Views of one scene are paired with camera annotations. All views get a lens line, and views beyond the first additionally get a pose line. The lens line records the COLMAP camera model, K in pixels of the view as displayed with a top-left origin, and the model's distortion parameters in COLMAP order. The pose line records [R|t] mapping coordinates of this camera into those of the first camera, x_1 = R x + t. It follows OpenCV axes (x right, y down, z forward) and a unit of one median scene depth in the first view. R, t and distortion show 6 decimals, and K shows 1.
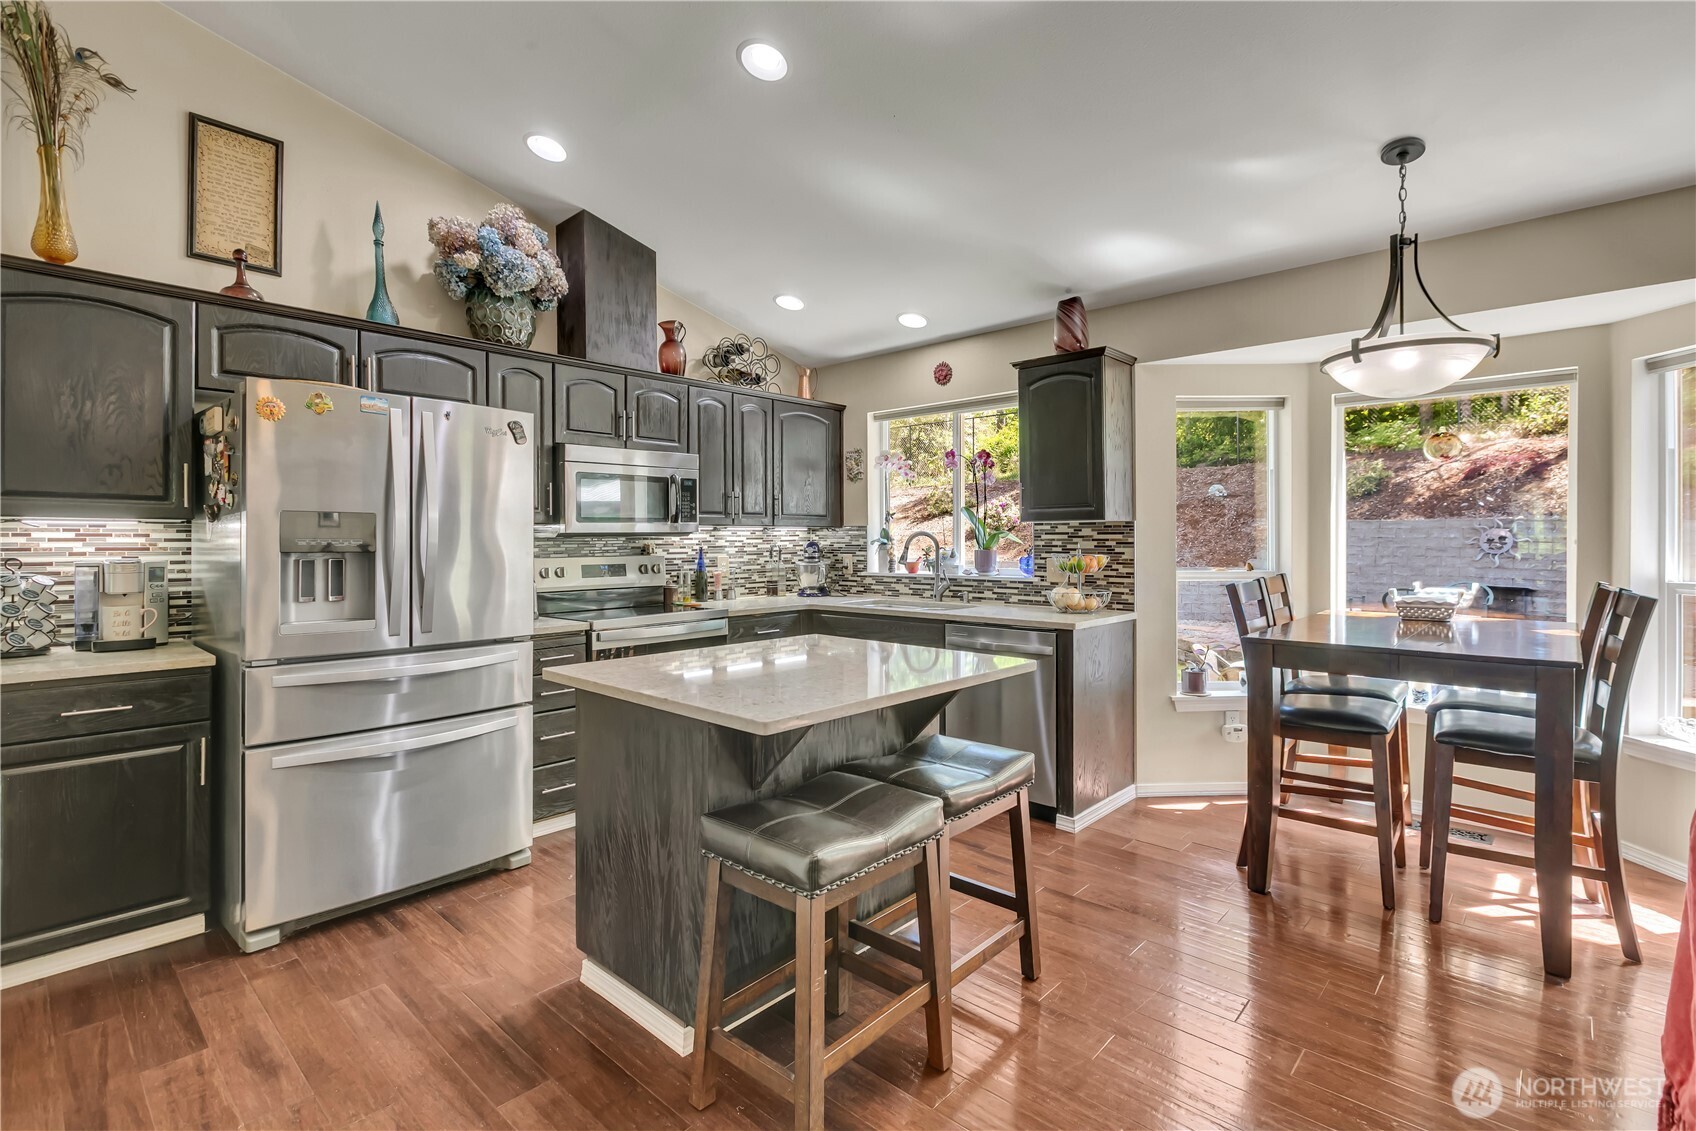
lens RADIAL K [[791.7, 0, 862.4], [0, 791.7, 545.4], [0, 0, 1]] dist [0.000716, 0.000035]
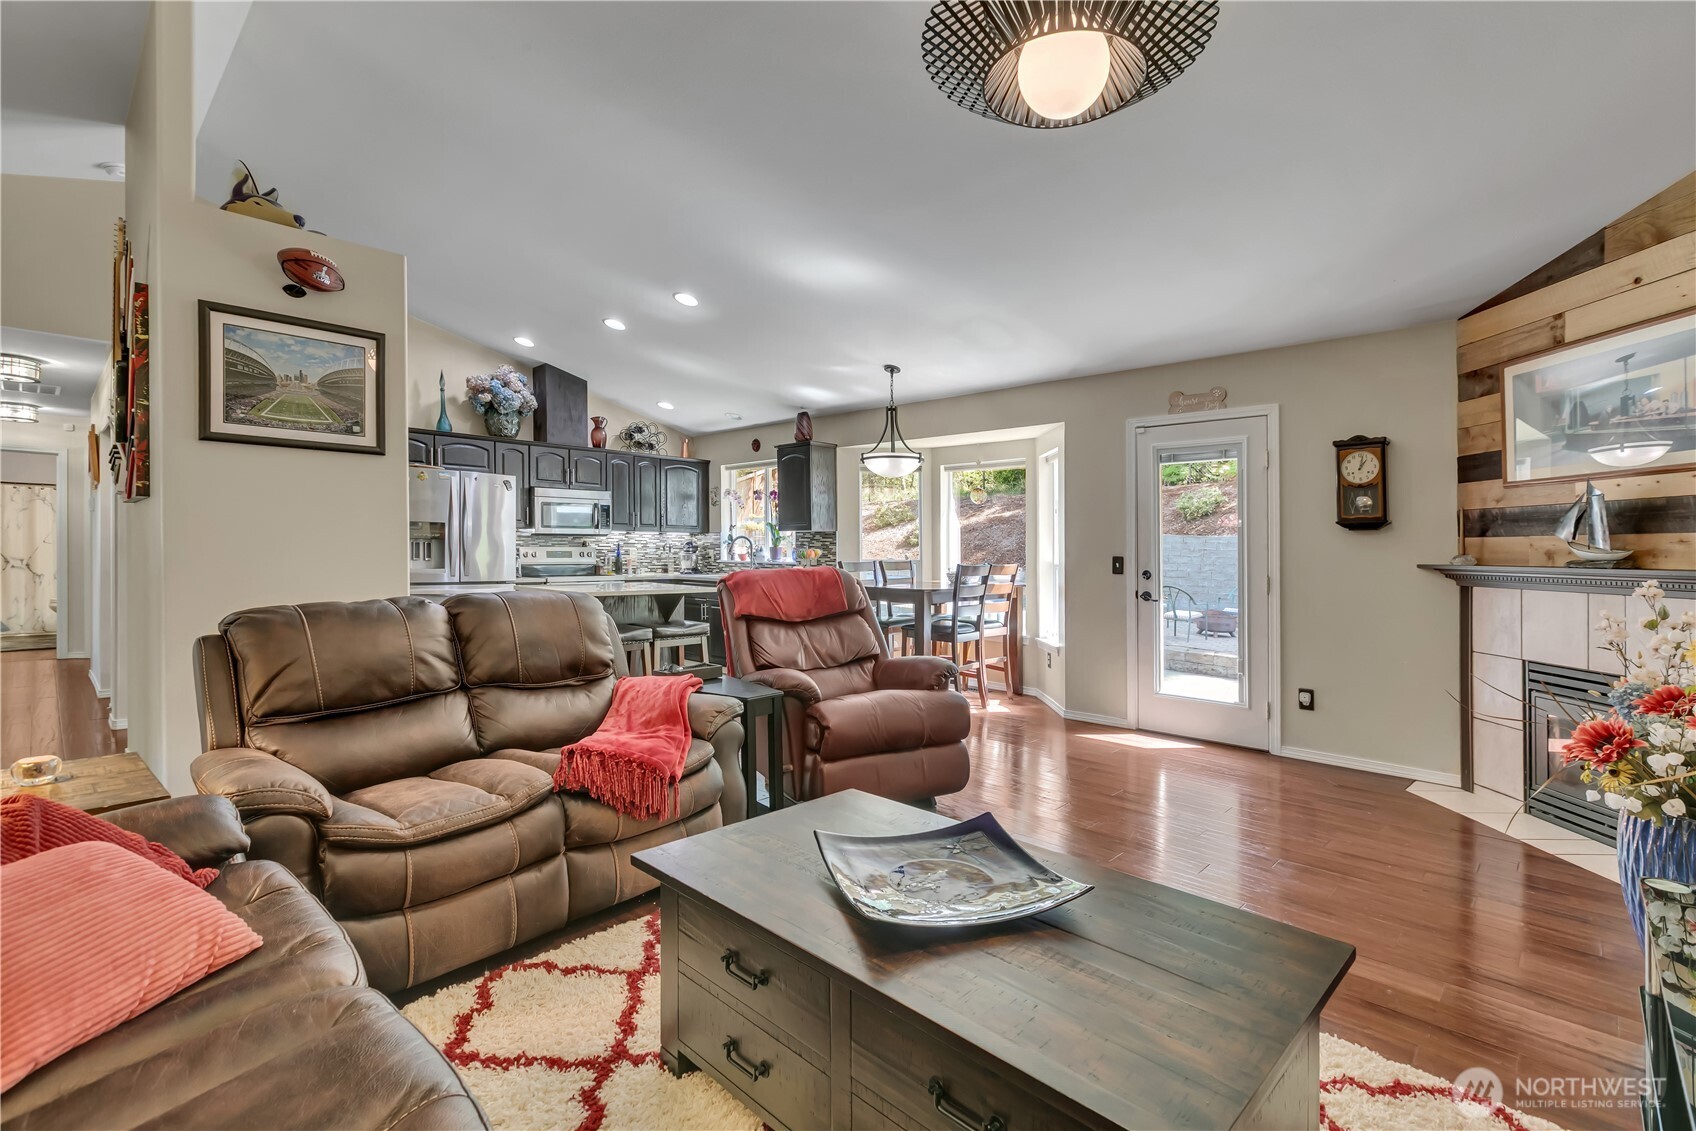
lens RADIAL K [[780.9, 0, 855.7], [0, 780.9, 574.3], [0, 0, 1]] dist [0.000277, -0.000275]
pose [[0.999550, 0.015369, -0.025771, 0.434075], [-0.014757, 0.999609, 0.023763, 0.026091], [0.026126, -0.023372, 0.999385, -0.841115]]
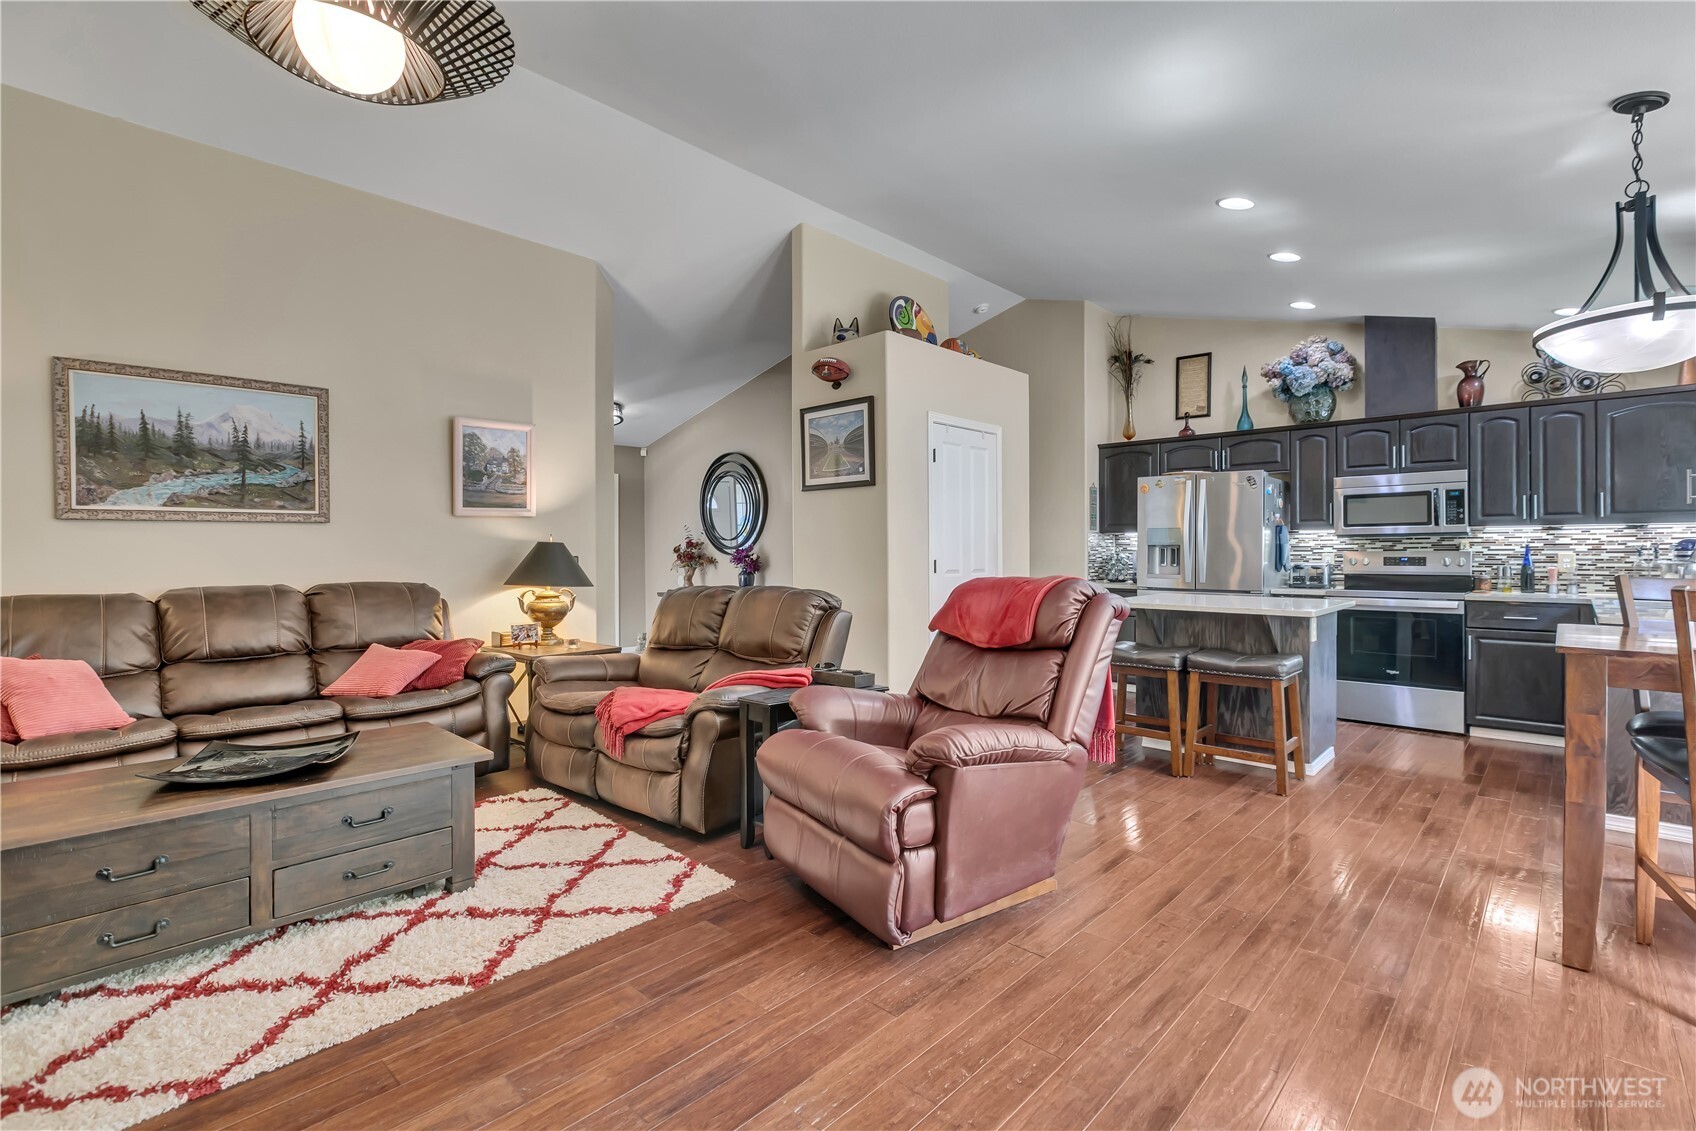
lens RADIAL K [[770.9, 0, 856.3], [0, 770.9, 552.2], [0, 0, 1]] dist [-0.000997, -0.000298]
pose [[-0.014772, 0.003521, -0.999885, 1.089042], [-0.006899, 0.999970, 0.003624, 0.018494], [0.999867, 0.006952, -0.014747, 0.071289]]
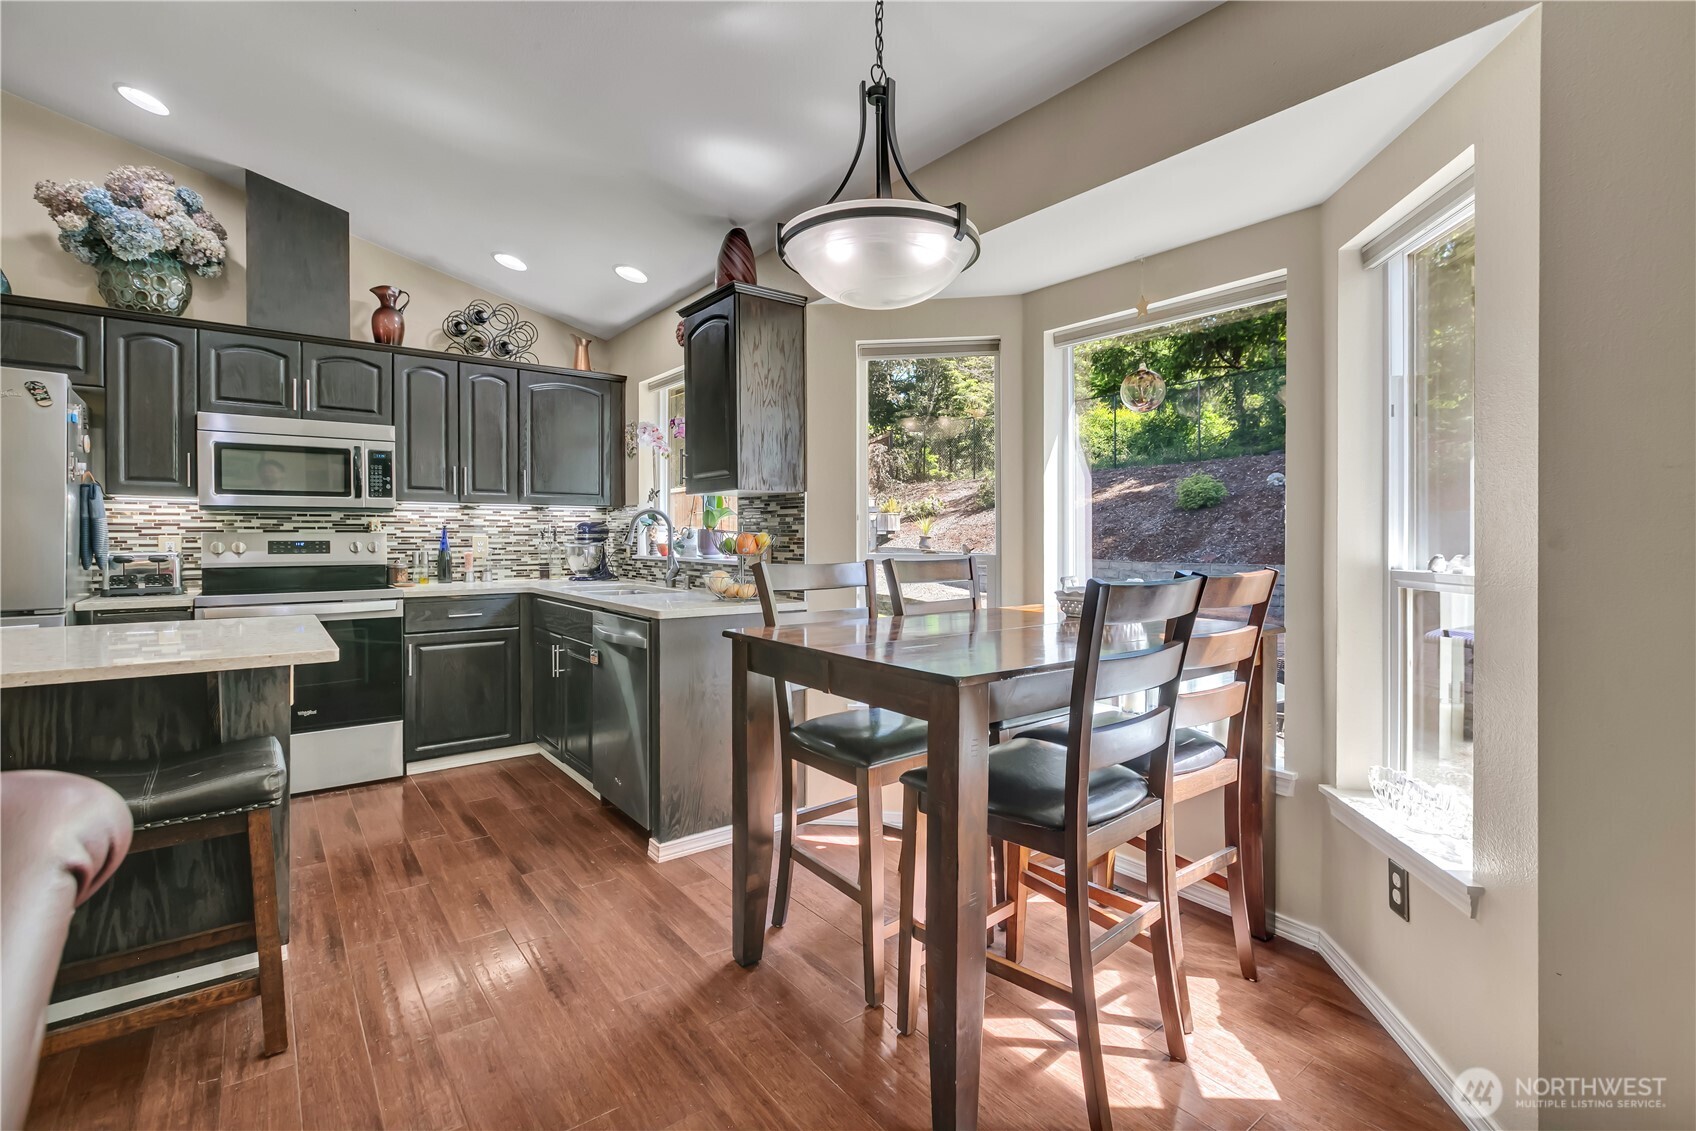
lens RADIAL K [[778.4, 0, 858.2], [0, 778.4, 538.4], [0, 0, 1]] dist [-0.000965, -0.000031]
pose [[0.984709, 0.007164, -0.174058, 0.537369], [-0.007967, 0.999961, -0.003914, 0.020484], [0.174023, 0.005241, 0.984728, 0.199460]]
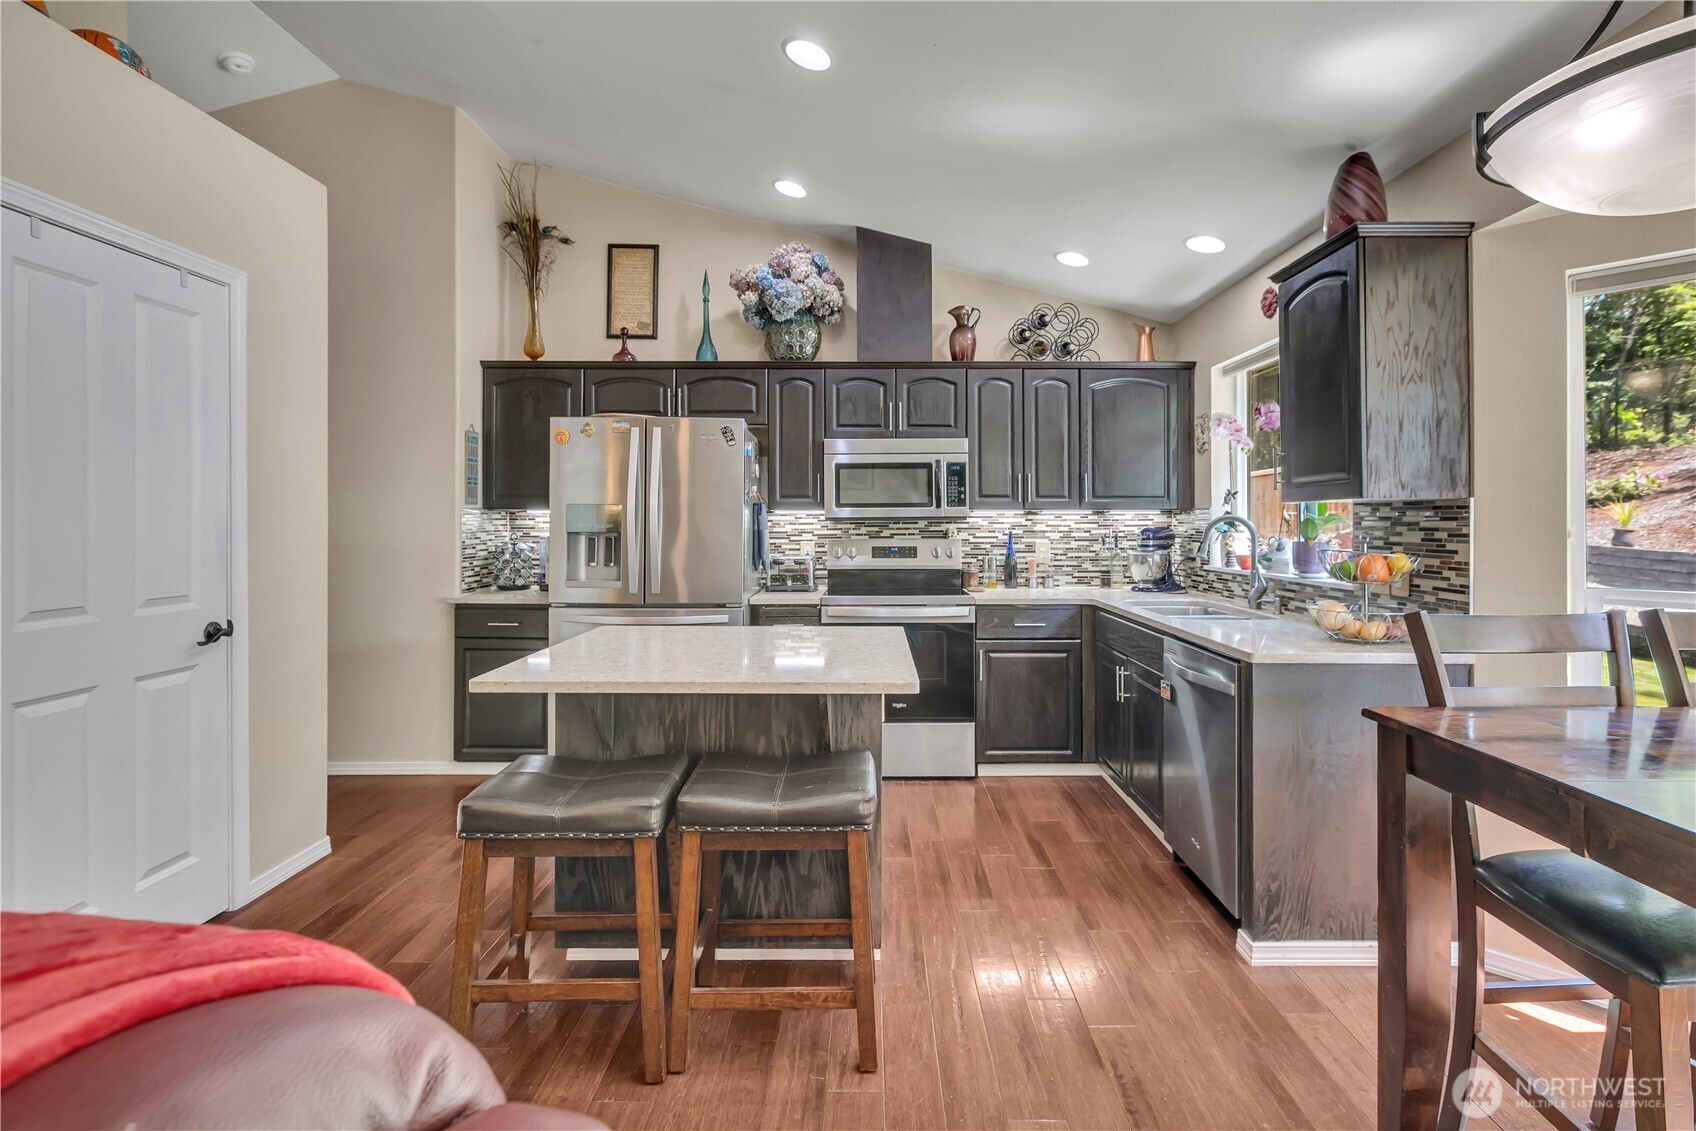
lens RADIAL K [[793.3, 0, 865.4], [0, 793.3, 521.4], [0, 0, 1]] dist [-0.000789, 0.000011]
pose [[0.666951, 0.004599, -0.745087, 0.479432], [-0.009416, 0.999953, -0.002257, -0.007687], [0.745042, 0.008521, 0.666963, 0.265896]]
